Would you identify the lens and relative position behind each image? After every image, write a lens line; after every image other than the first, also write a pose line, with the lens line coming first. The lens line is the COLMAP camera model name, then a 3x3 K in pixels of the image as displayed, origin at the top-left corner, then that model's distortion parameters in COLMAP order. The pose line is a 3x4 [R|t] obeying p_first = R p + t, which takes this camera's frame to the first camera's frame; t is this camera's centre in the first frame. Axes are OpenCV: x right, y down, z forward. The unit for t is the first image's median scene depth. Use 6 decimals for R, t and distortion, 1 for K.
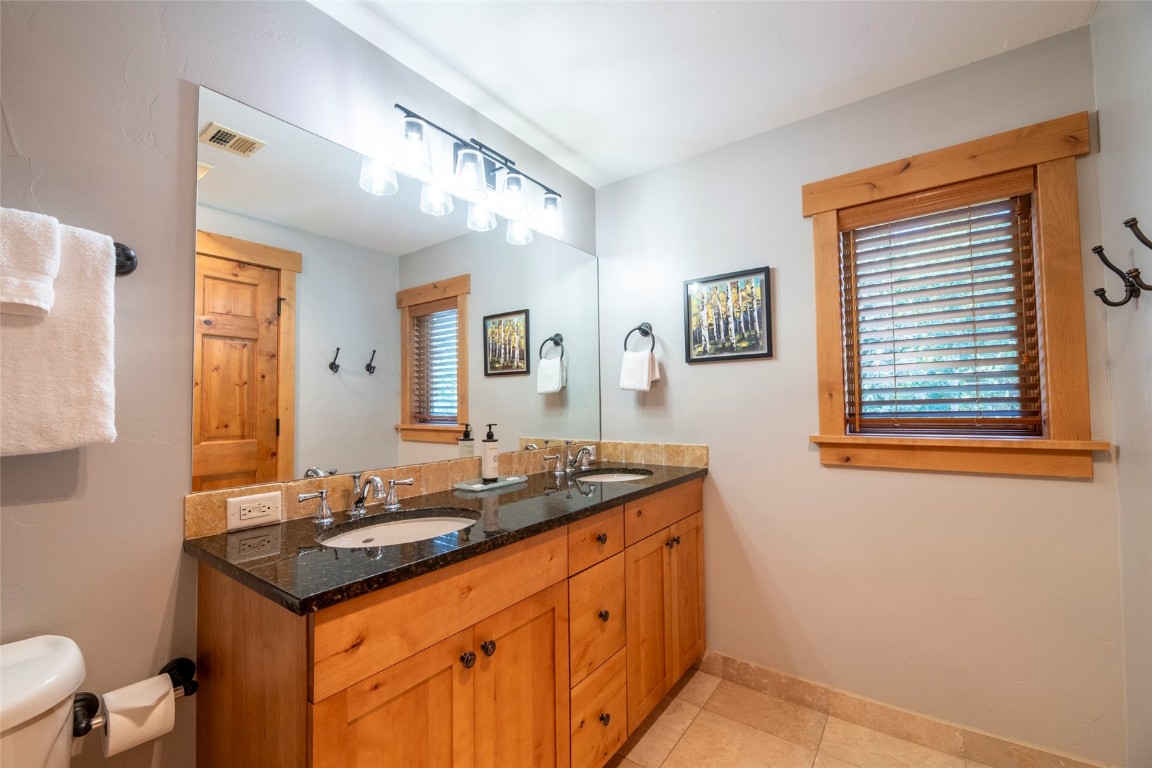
lens RADIAL K [[479.3, 0, 571.7], [0, 479.3, 386.7], [0, 0, 1]] dist [-0.001227, -0.000284]
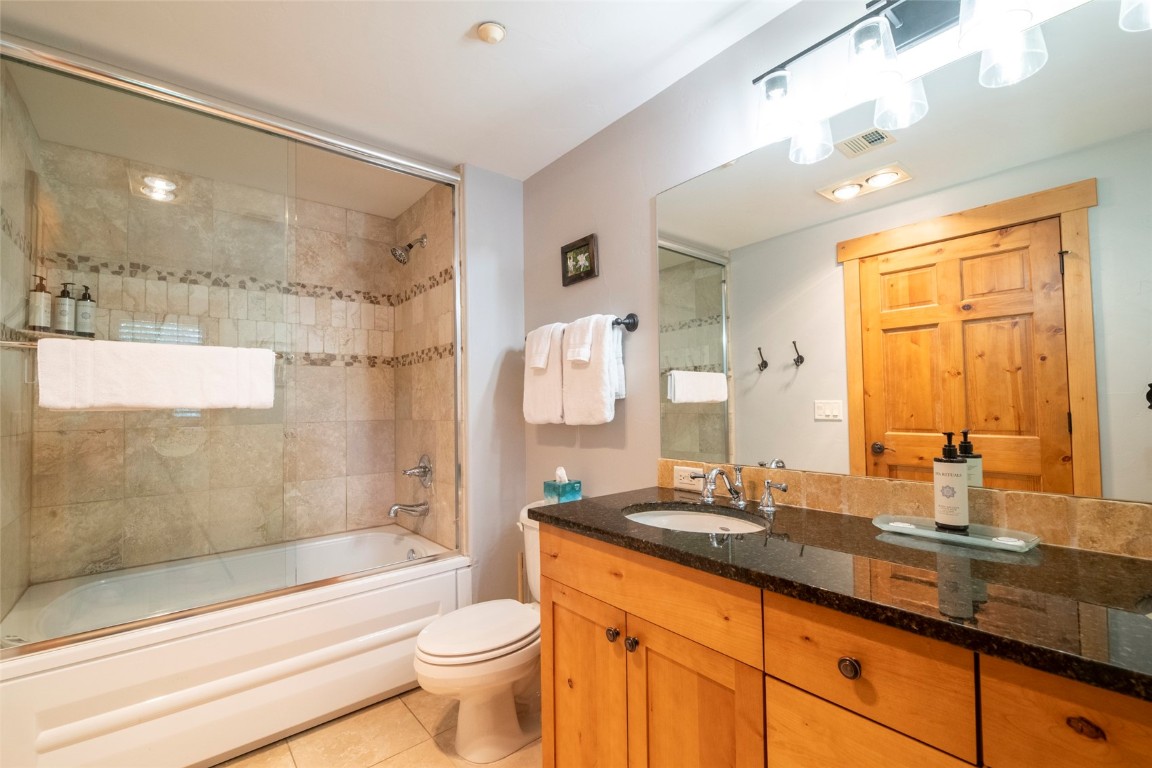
lens RADIAL K [[491.4, 0, 575.9], [0, 491.4, 389.8], [0, 0, 1]] dist [0.000077, -0.000238]
pose [[-0.243494, -0.012837, -0.969817, 0.347130], [0.053927, 0.998186, -0.026752, 0.011245], [0.968402, -0.058813, -0.242361, 0.464065]]
